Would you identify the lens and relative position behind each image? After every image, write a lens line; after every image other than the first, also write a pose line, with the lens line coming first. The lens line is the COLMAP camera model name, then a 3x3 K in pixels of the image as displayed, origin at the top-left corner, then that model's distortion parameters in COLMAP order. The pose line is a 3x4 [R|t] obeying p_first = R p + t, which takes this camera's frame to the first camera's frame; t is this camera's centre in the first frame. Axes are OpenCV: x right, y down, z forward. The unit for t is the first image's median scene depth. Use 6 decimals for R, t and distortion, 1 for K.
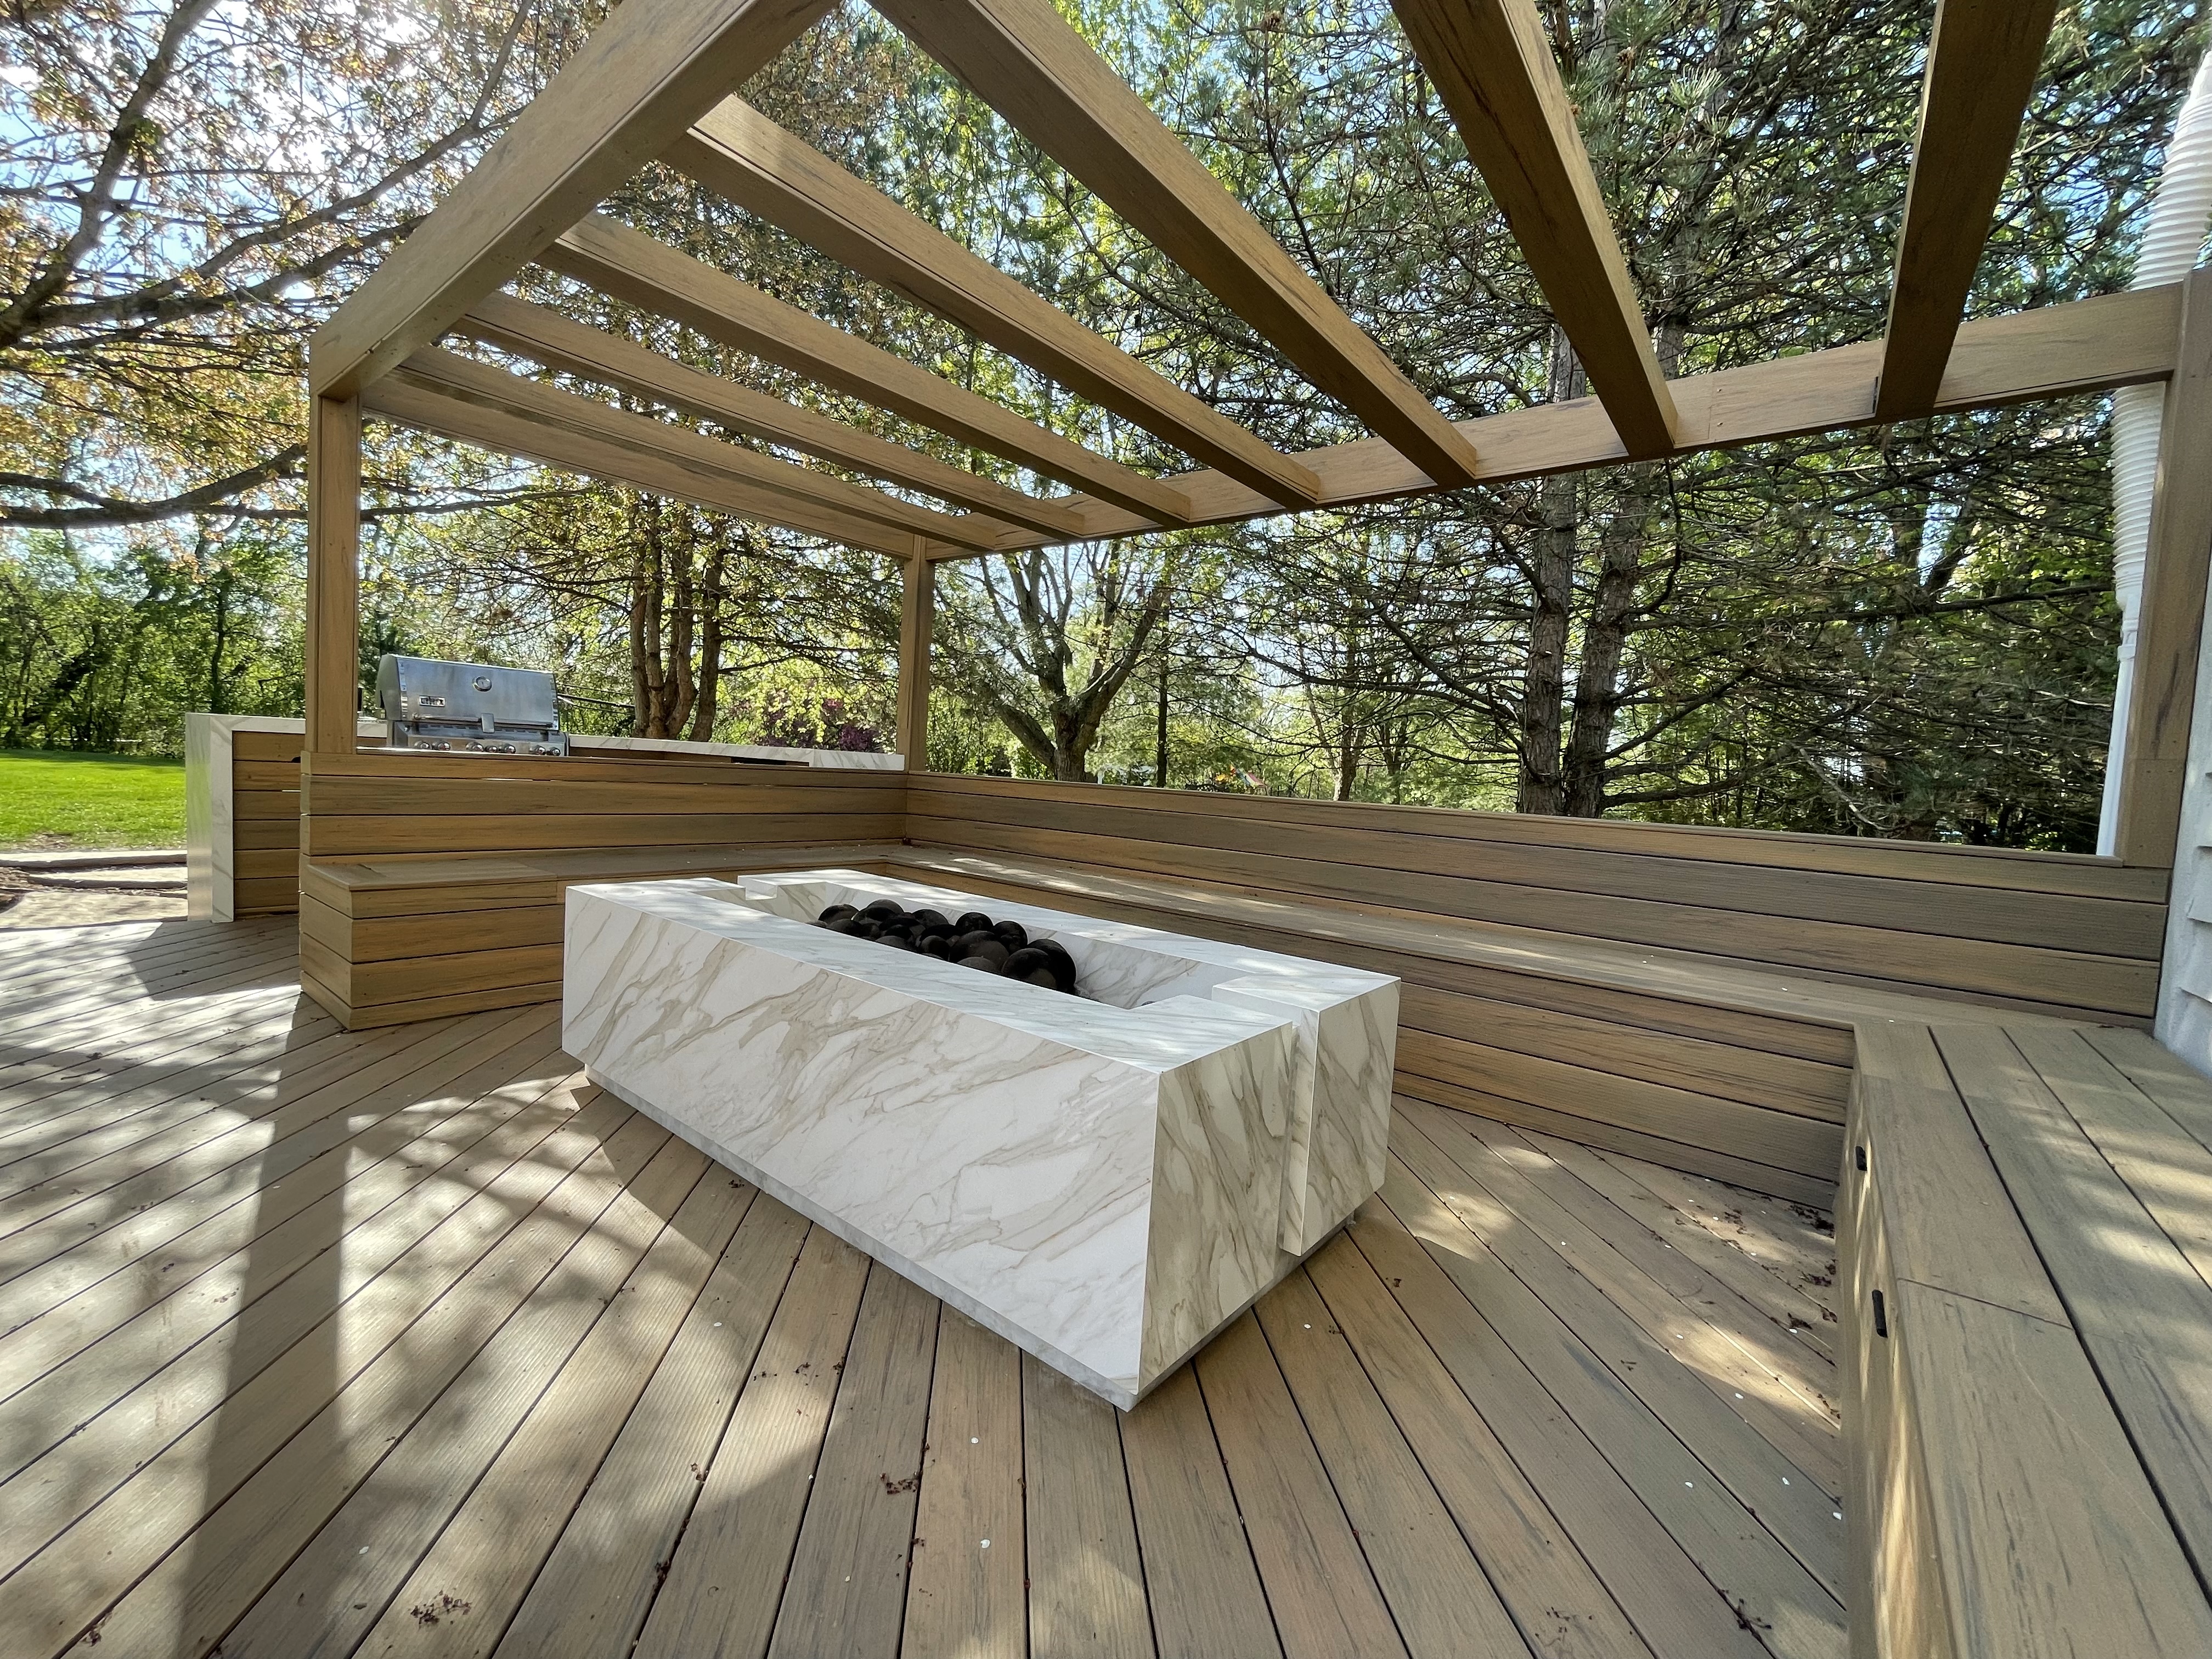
lens RADIAL K [[891.7, 0, 1100.3], [0, 891.7, 827.5], [0, 0, 1]] dist [0.002174, 0.000035]
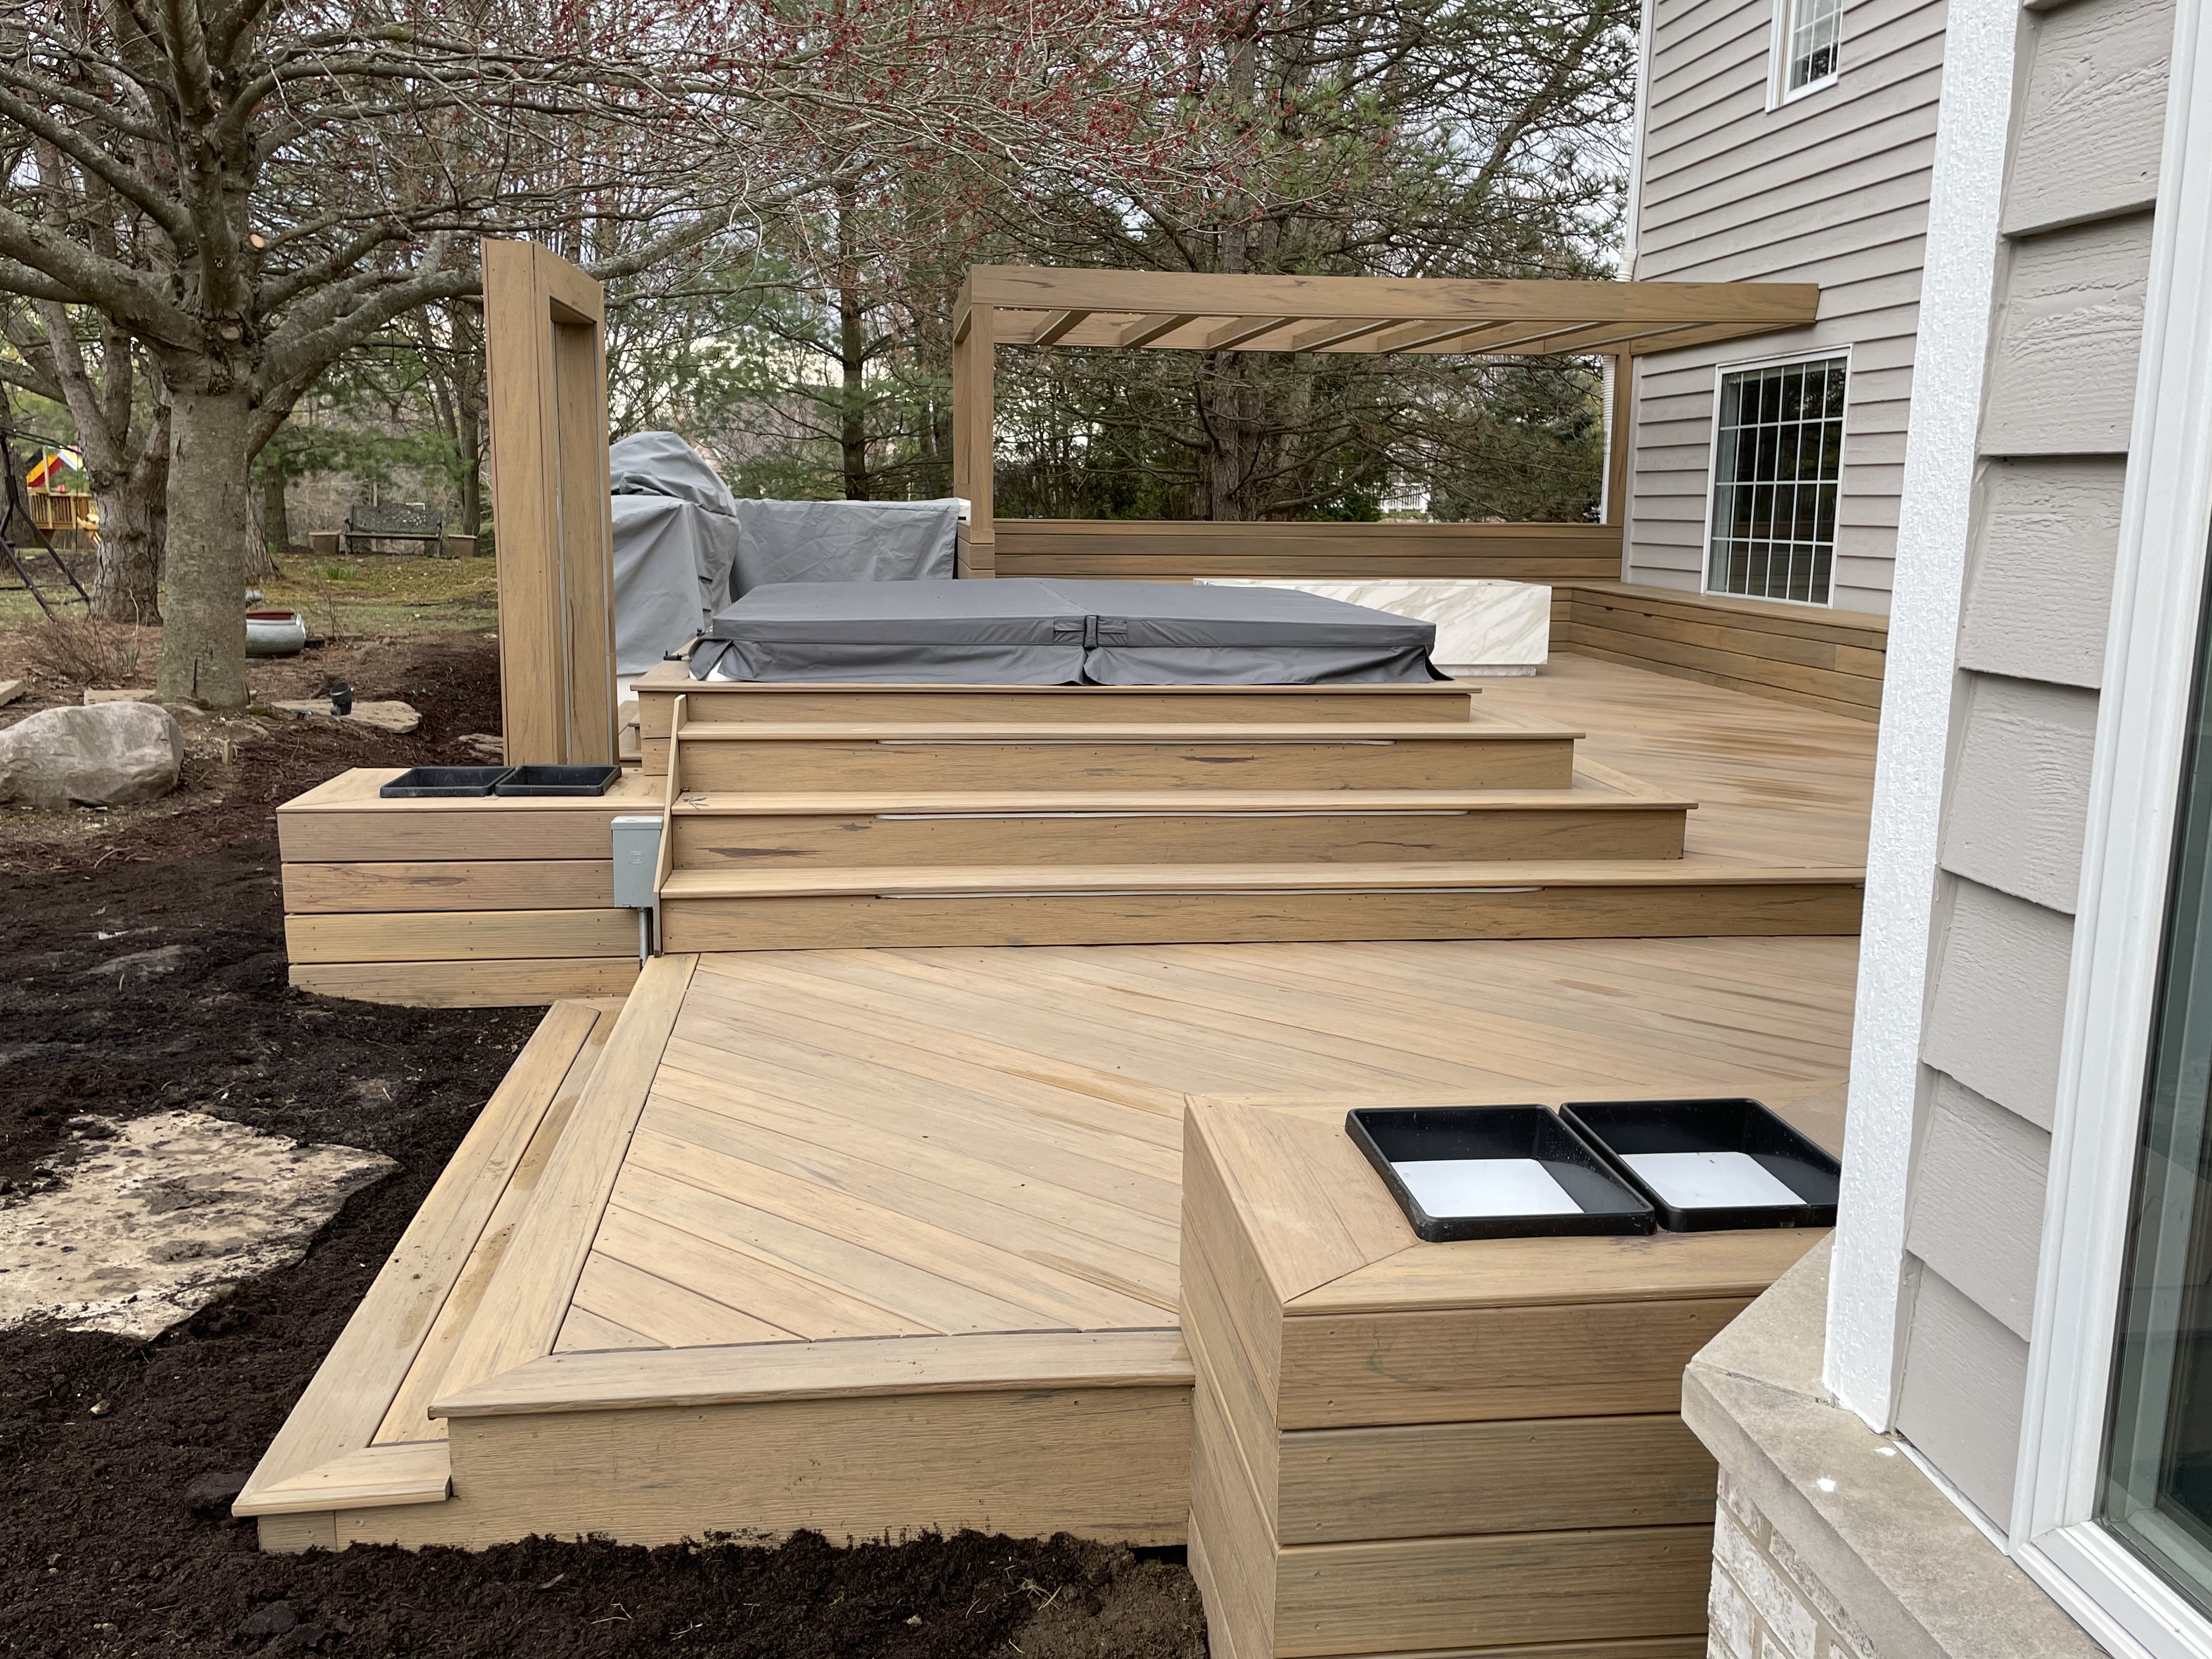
lens RADIAL K [[1788.1, 0, 1095.5], [0, 1788.1, 829.4], [0, 0, 1]] dist [0.005941, -0.002898]
pose [[0.700206, -0.177694, 0.691474, -4.481716], [0.076271, 0.981607, 0.175017, -0.153186], [-0.709855, -0.069808, 0.700880, -2.109034]]
